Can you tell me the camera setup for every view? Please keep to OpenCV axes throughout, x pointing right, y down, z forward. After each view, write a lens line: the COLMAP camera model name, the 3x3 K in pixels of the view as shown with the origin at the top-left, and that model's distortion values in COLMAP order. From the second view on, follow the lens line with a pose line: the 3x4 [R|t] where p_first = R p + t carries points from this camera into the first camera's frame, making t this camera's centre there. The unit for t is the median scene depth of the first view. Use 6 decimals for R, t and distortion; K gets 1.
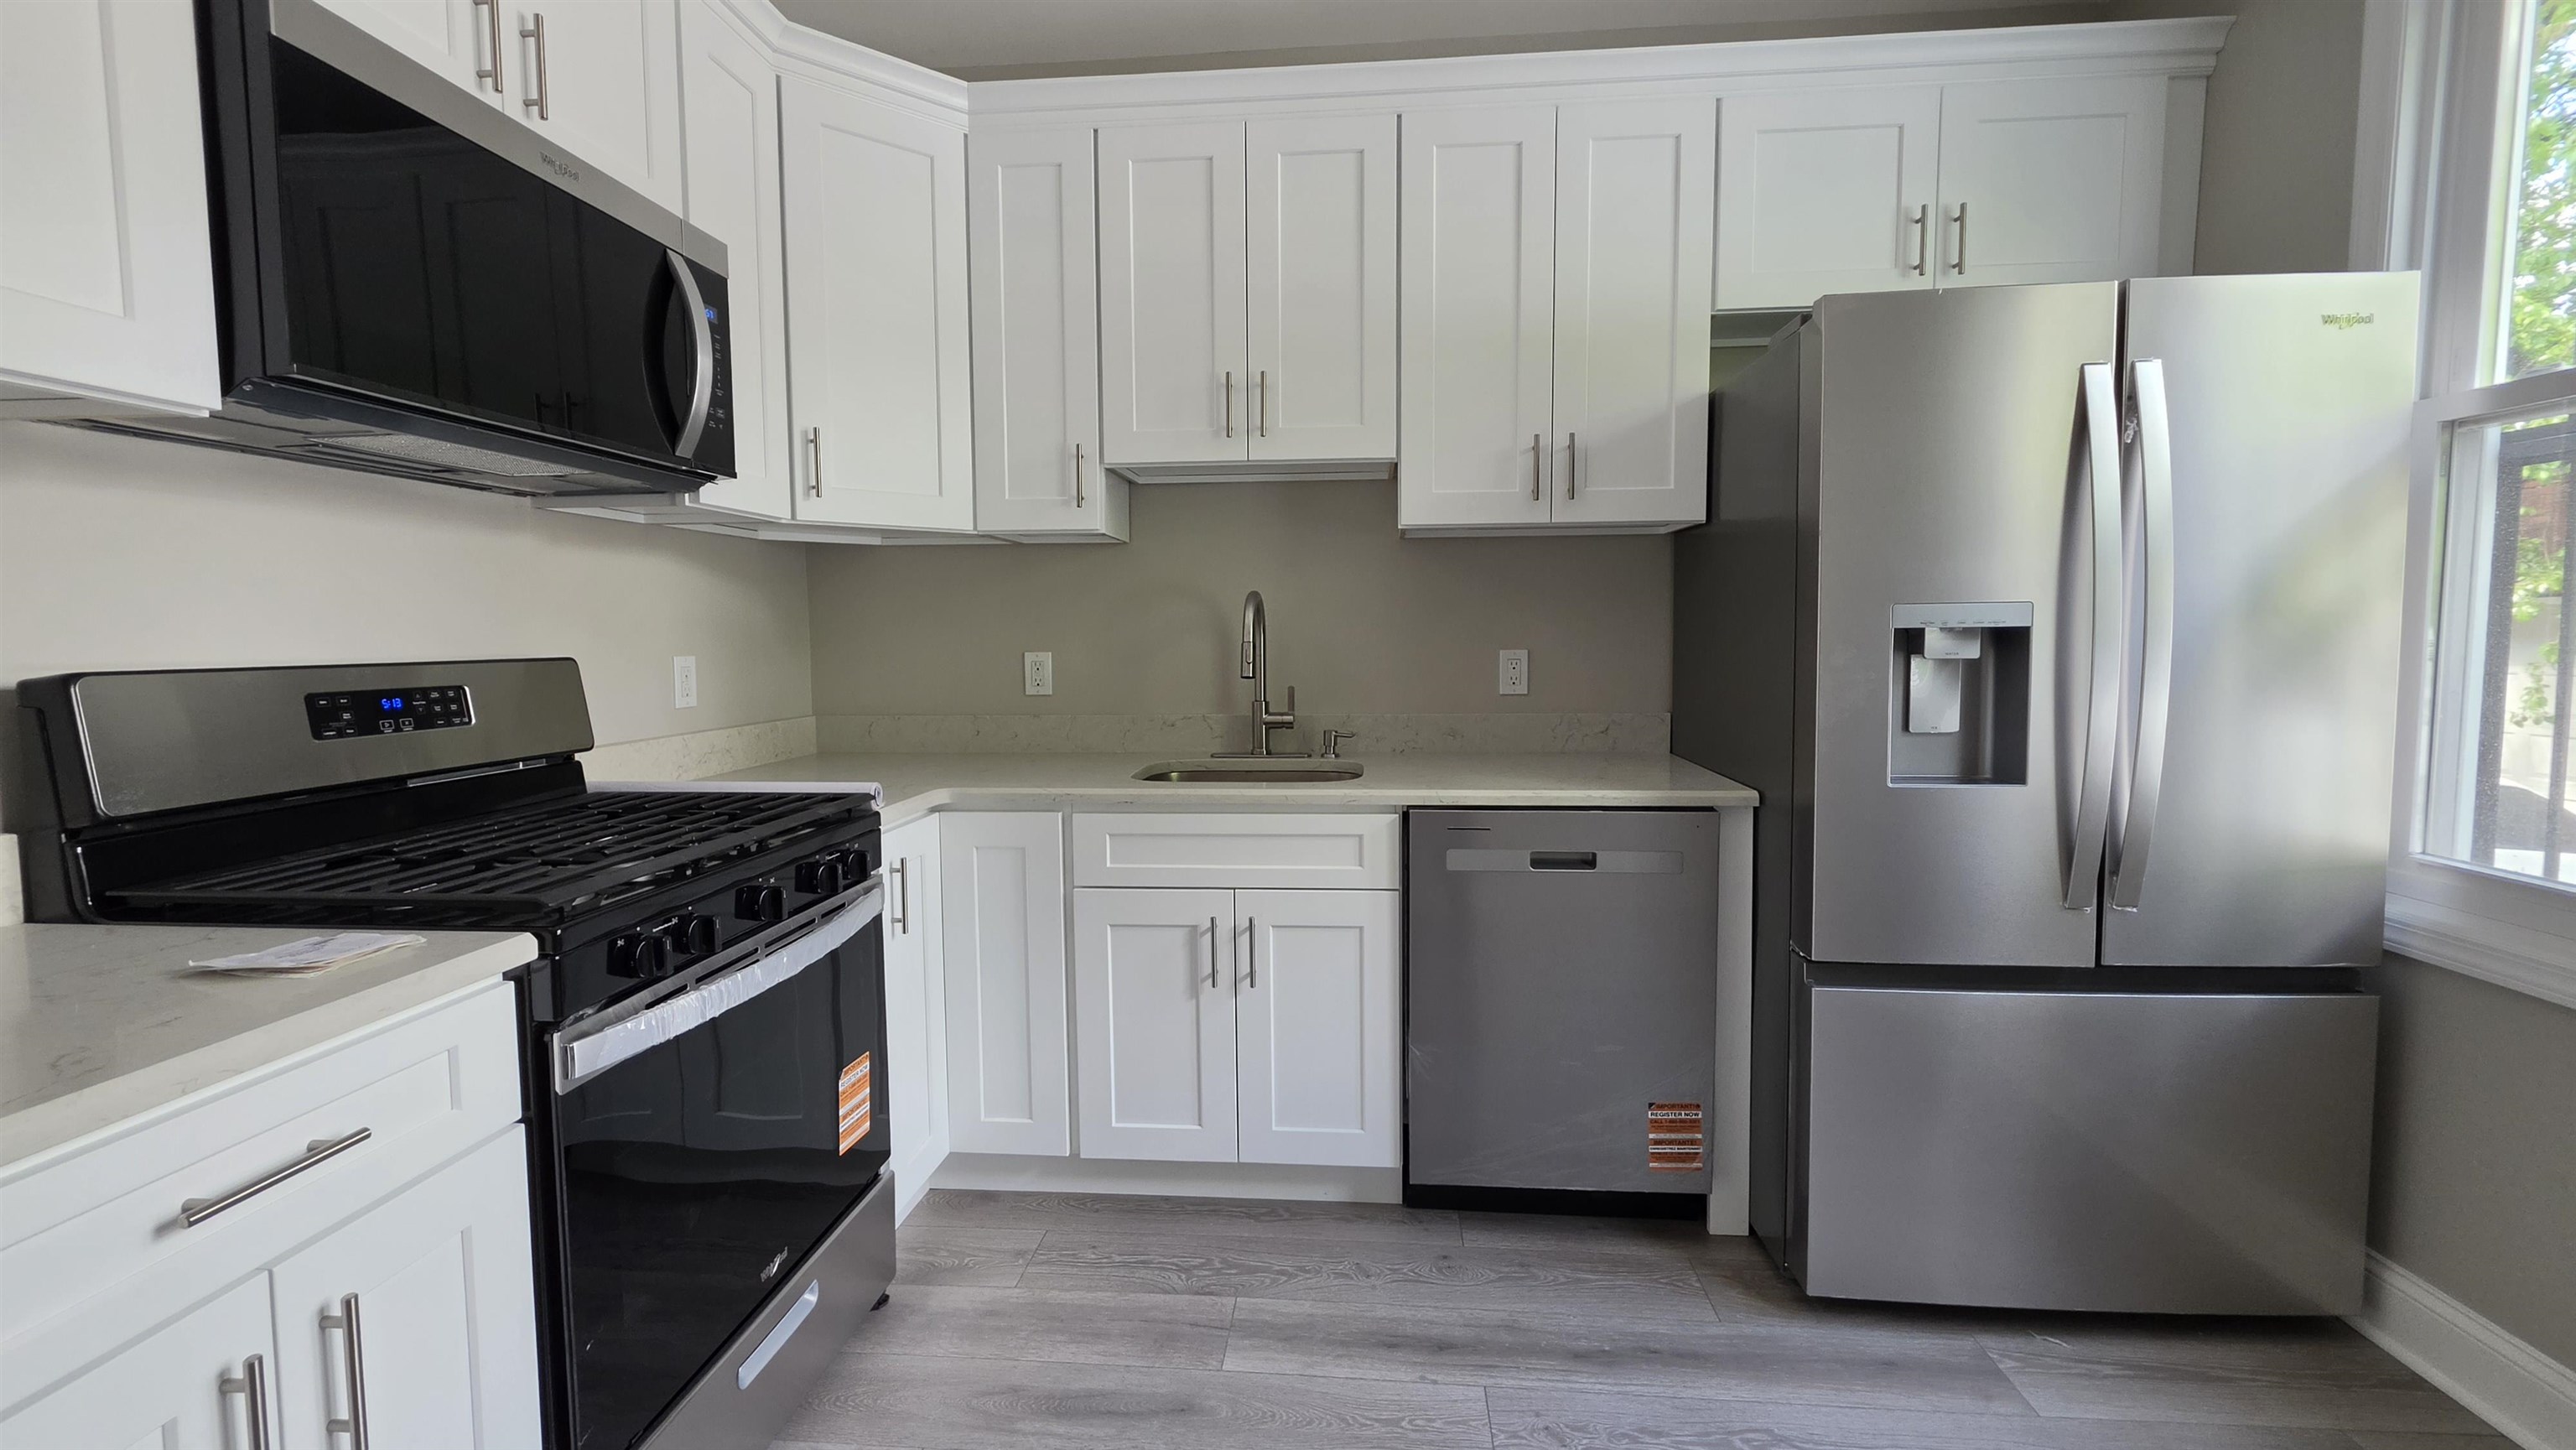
lens RADIAL K [[1050.7, 0, 1289.3], [0, 1050.7, 699.2], [0, 0, 1]] dist [0.010738, -0.000362]
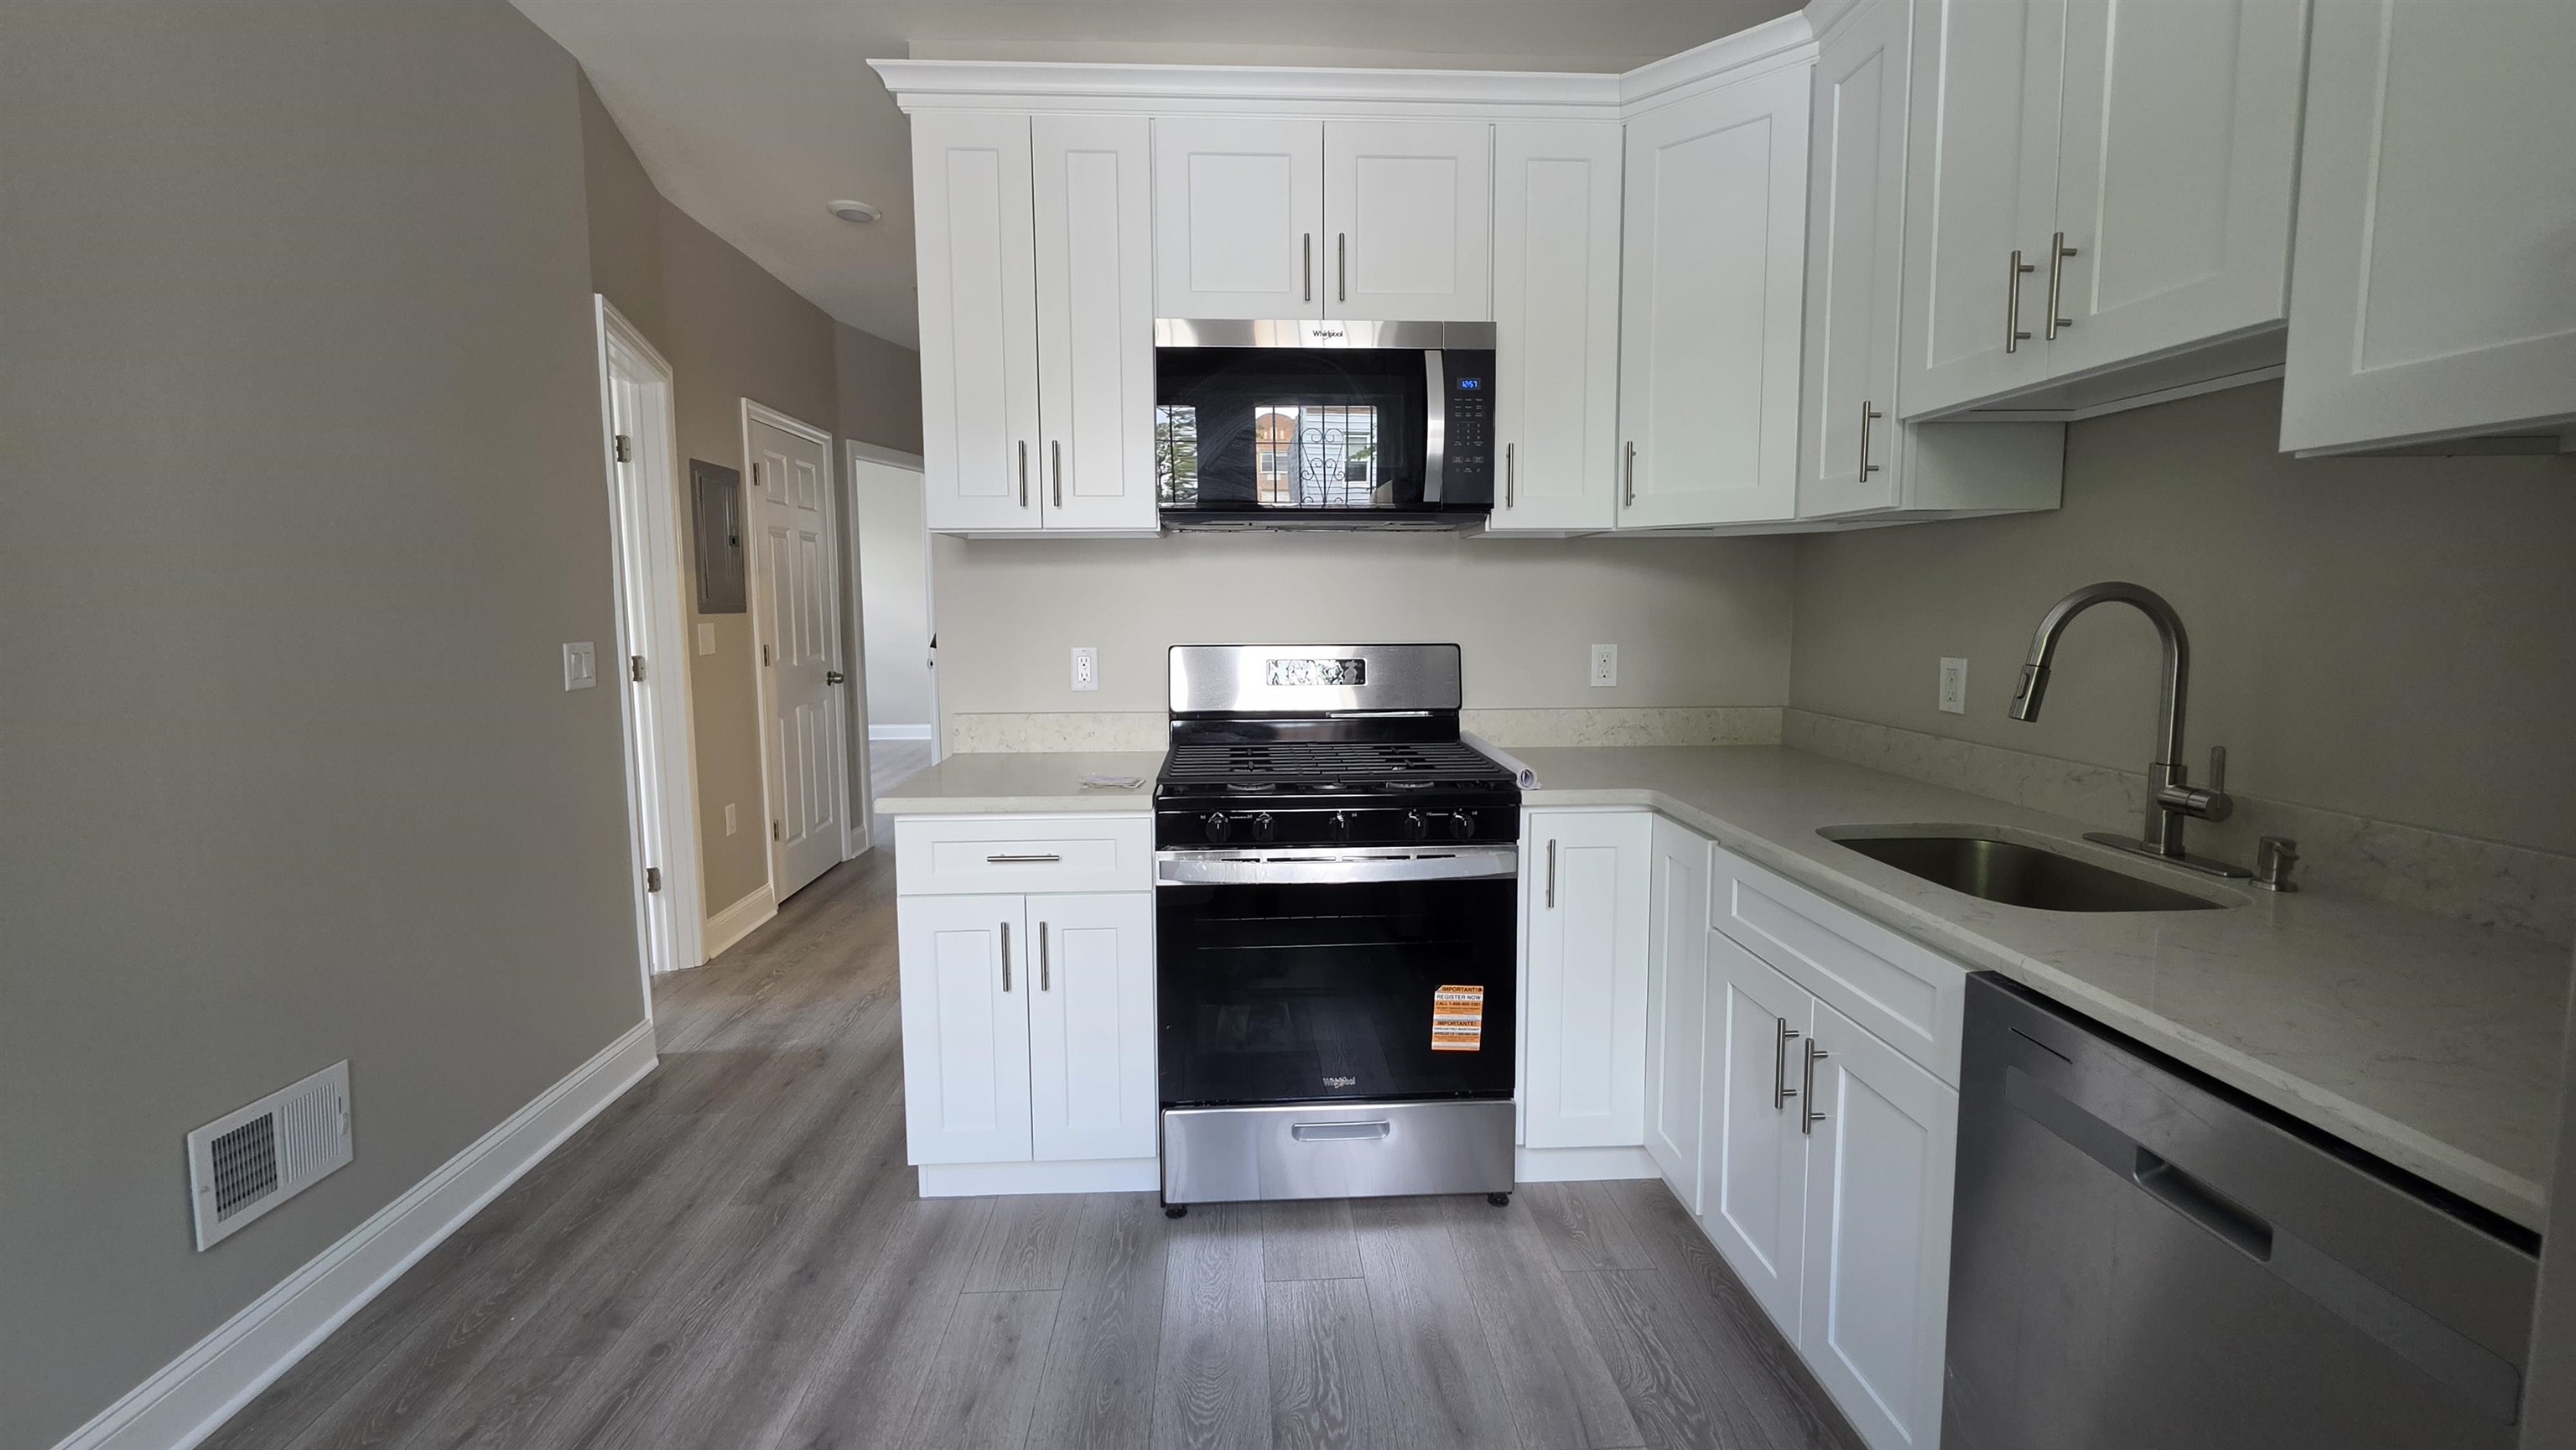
lens RADIAL K [[1050.7, 0, 1289.3], [0, 1050.7, 699.2], [0, 0, 1]] dist [0.010738, -0.000362]
pose [[0.131635, 0.102977, -0.985935, 0.562249], [-0.058033, 0.993685, 0.096038, -0.071643], [0.989598, 0.044575, 0.136779, 0.478200]]
